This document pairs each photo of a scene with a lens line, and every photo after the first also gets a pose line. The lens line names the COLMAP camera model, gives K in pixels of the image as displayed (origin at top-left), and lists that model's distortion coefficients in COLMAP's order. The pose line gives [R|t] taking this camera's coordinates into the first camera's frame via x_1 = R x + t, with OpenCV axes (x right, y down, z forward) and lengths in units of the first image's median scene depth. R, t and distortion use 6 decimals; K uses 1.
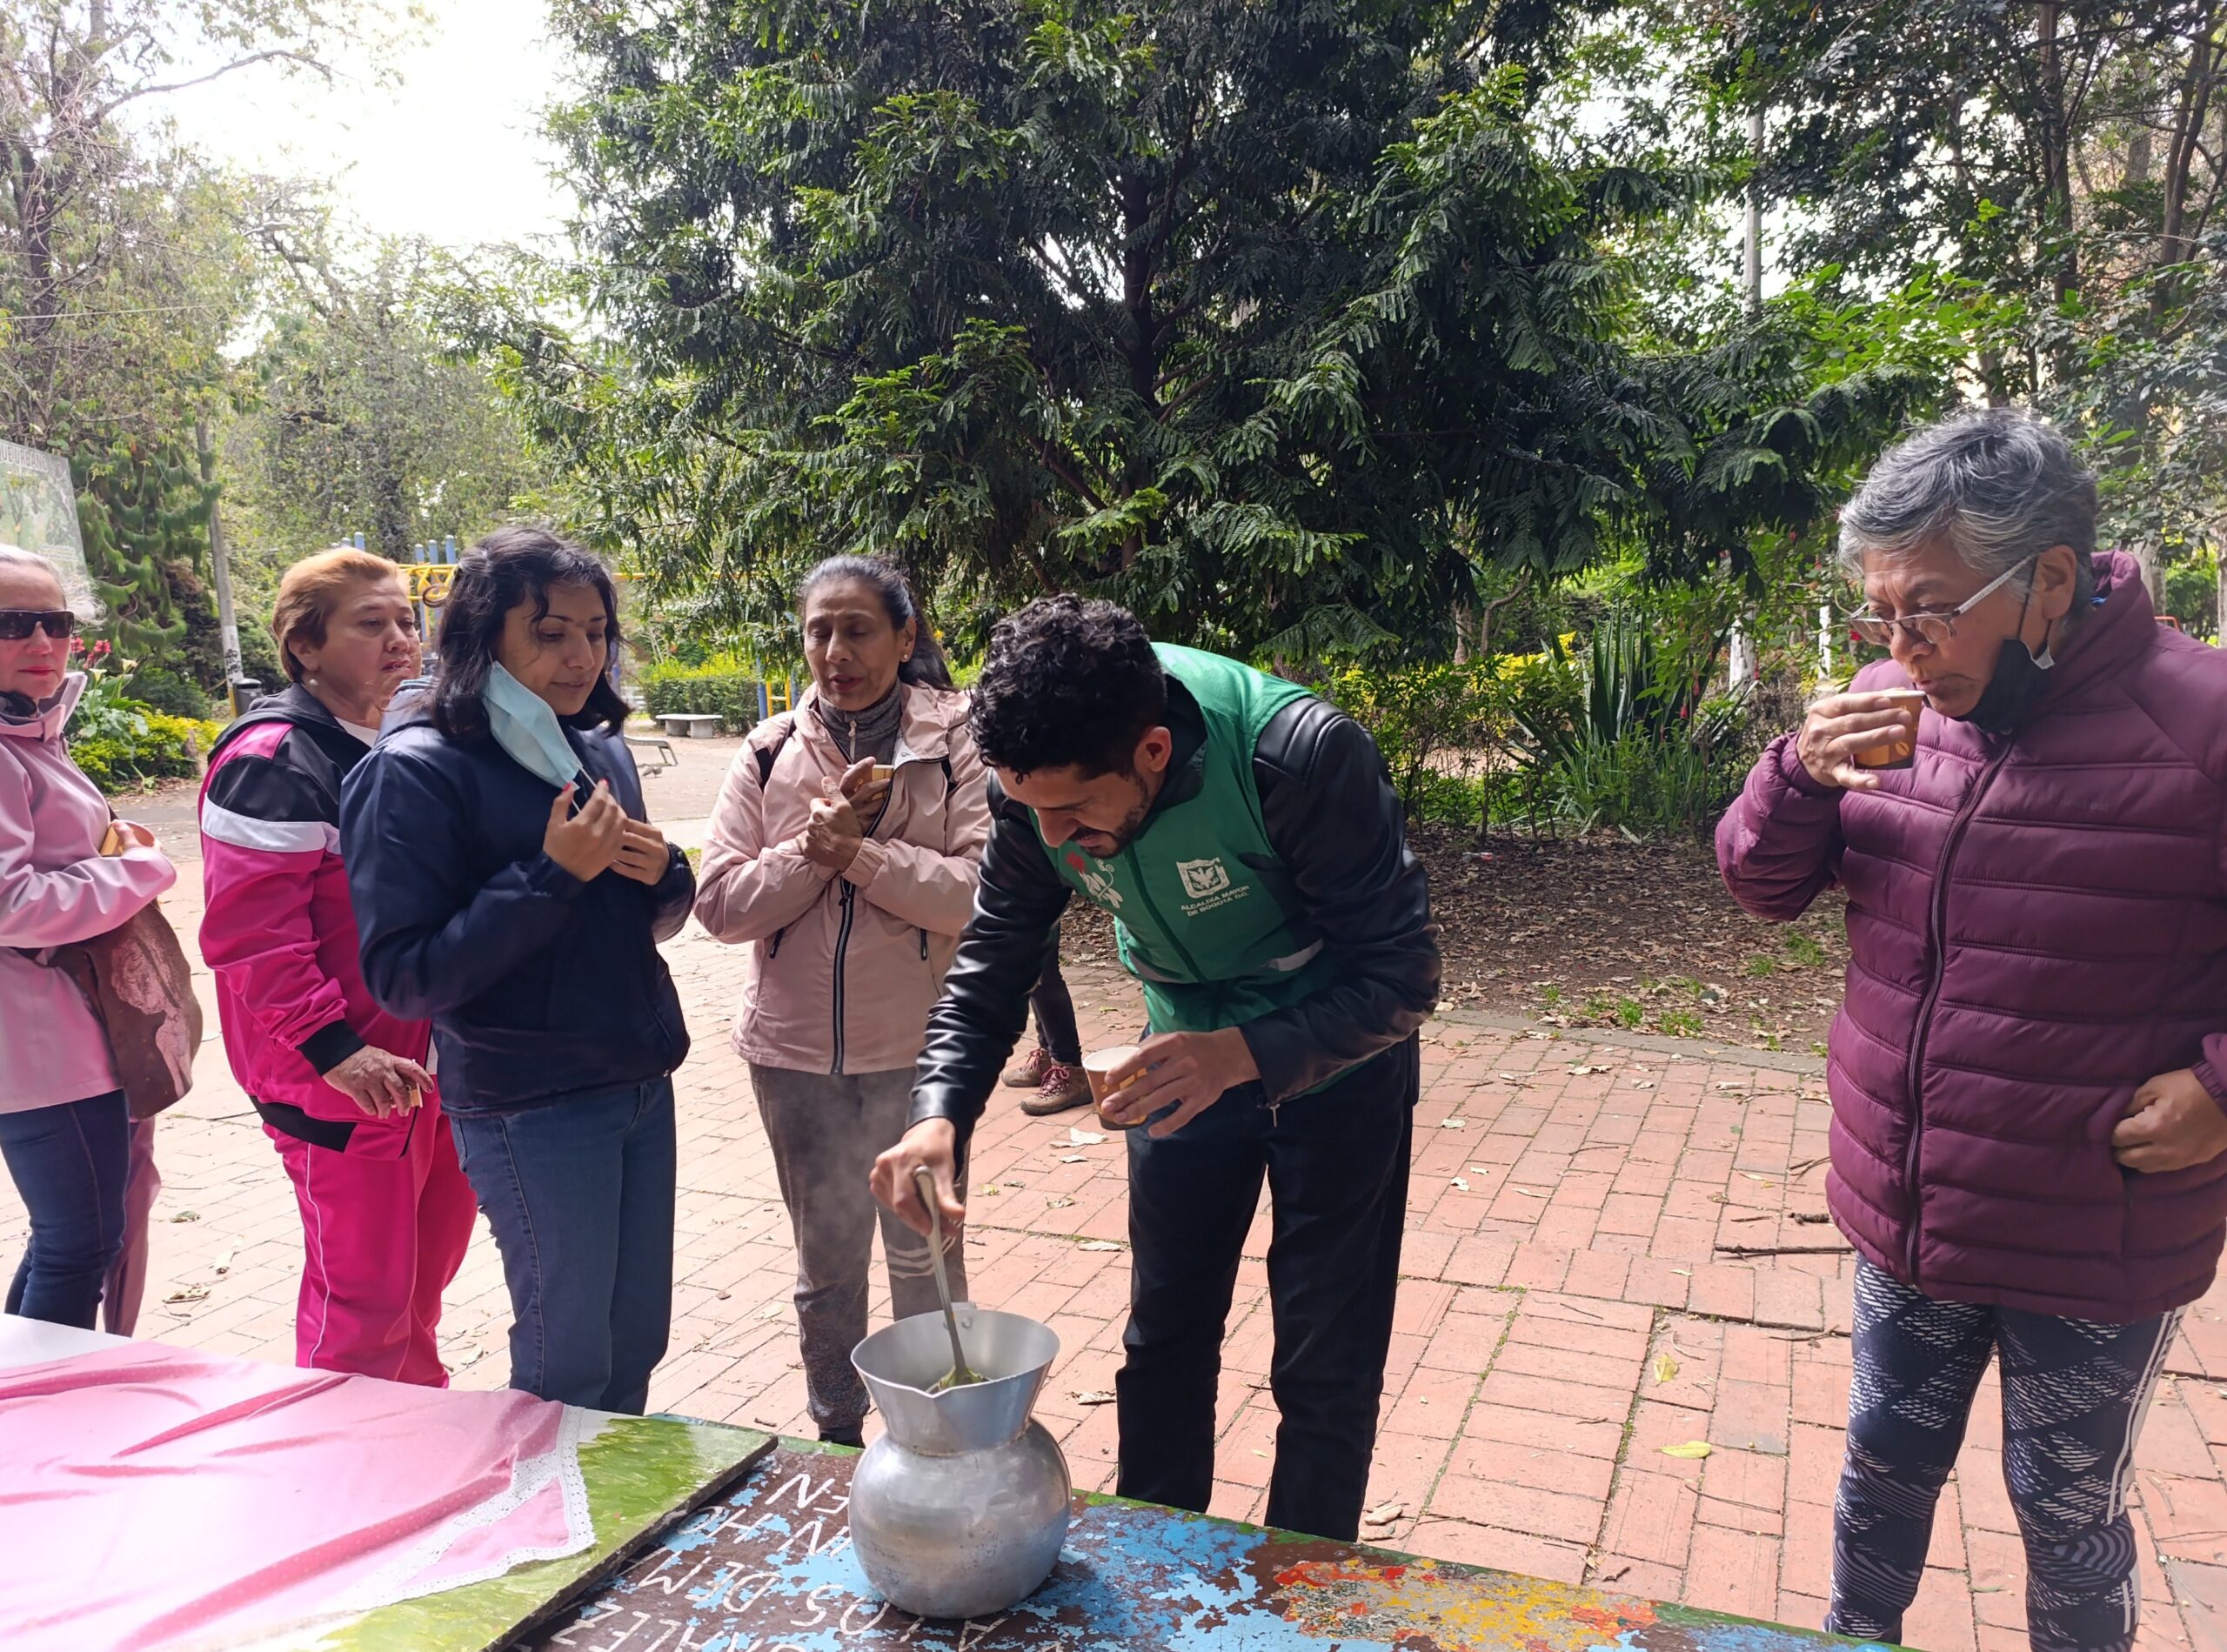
lens RADIAL K [[1518.4, 0, 1150.3], [0, 1518.4, 857.8], [0, 0, 1]] dist [0.027761, -0.030018]
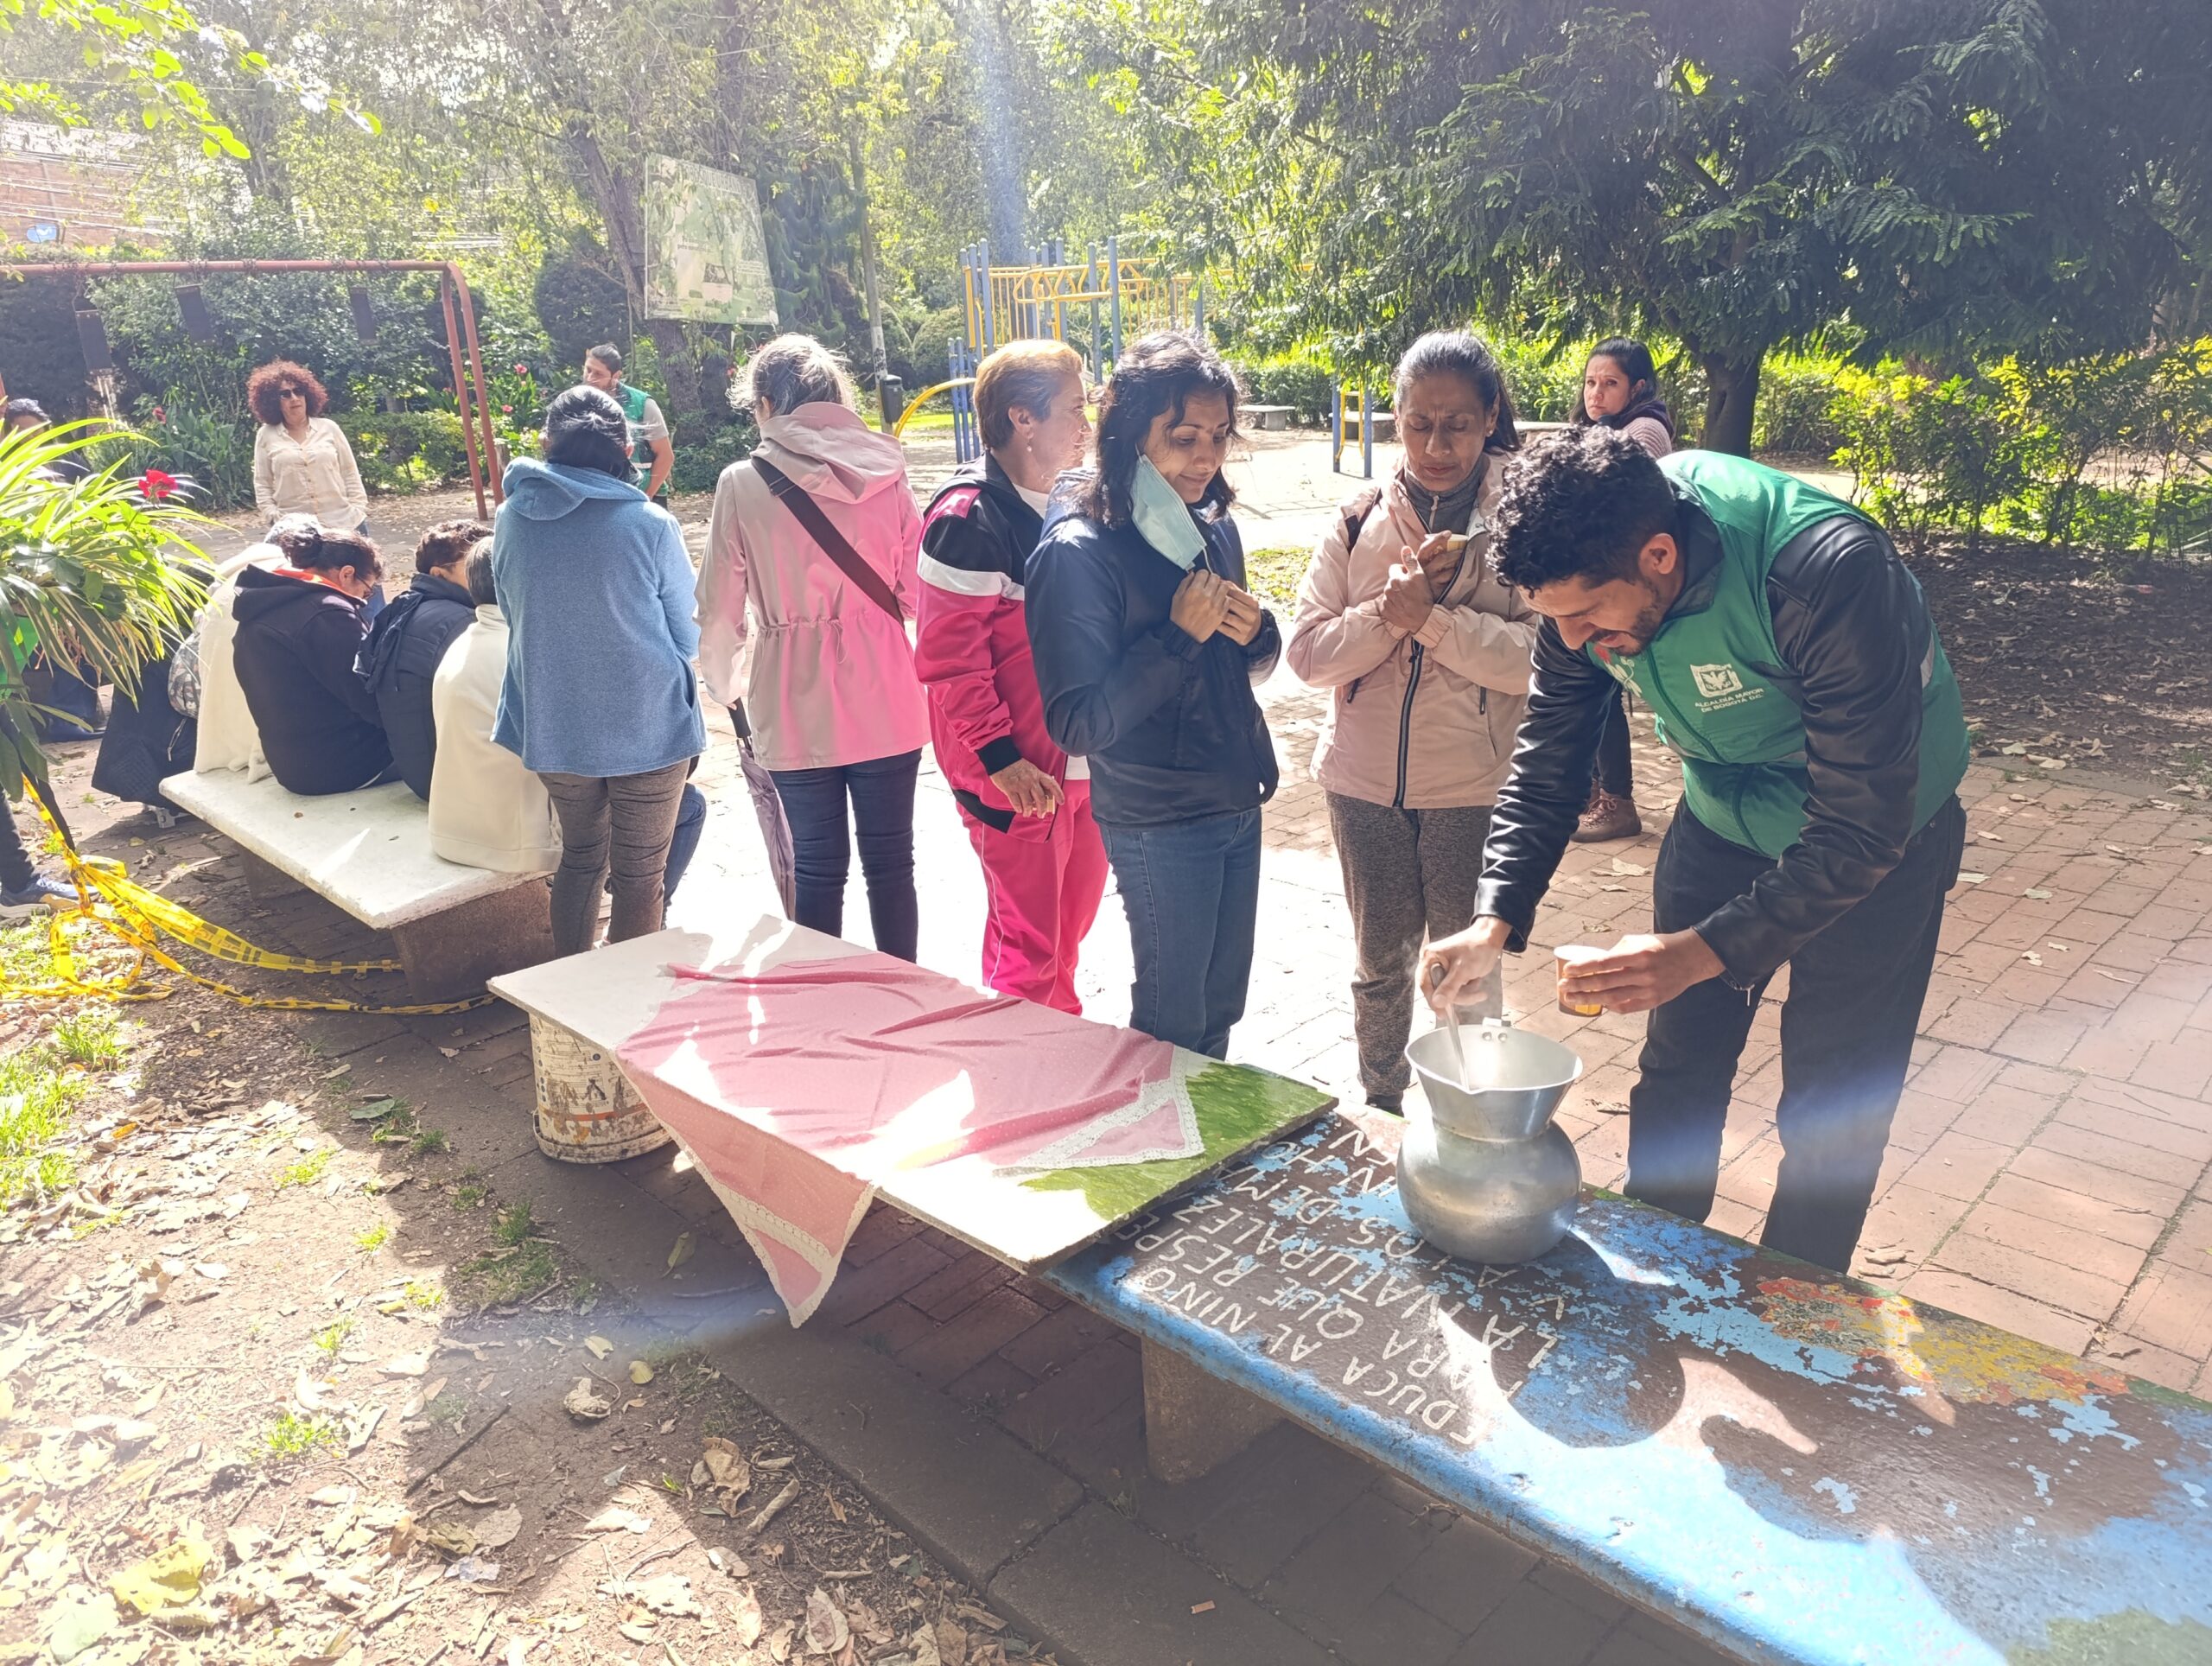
lens RADIAL K [[1508.2, 0, 1100.4], [0, 1508.2, 833.3], [0, 0, 1]] dist [0.027761, -0.030018]
pose [[0.923006, 0.094137, -0.373092, 0.012648], [-0.020822, 0.980411, 0.195861, -0.055144], [0.384221, -0.173013, 0.906885, -0.121854]]
